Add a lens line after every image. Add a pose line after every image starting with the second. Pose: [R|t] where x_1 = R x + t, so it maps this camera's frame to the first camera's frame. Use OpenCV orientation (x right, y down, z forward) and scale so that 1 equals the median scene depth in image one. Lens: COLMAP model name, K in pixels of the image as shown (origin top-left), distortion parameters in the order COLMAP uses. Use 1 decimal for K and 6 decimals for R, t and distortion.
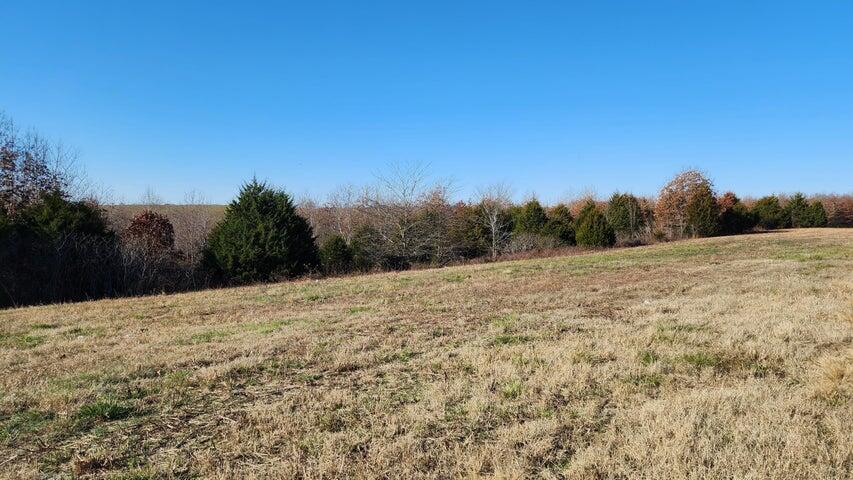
lens RADIAL K [[566.8, 0, 418.9], [0, 566.8, 237.0], [0, 0, 1]] dist [0.048224, -0.054107]
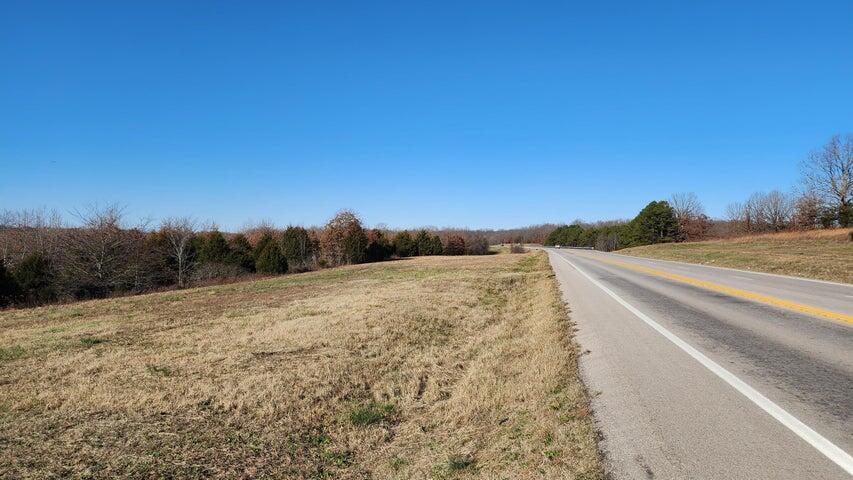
lens RADIAL K [[566.8, 0, 422.0], [0, 566.8, 239.0], [0, 0, 1]] dist [0.048224, -0.054107]
pose [[0.847886, 0.012436, 0.530033, -0.049012], [0.009979, 0.999173, -0.039407, -0.004213], [-0.530084, 0.038701, 0.847061, -0.158236]]
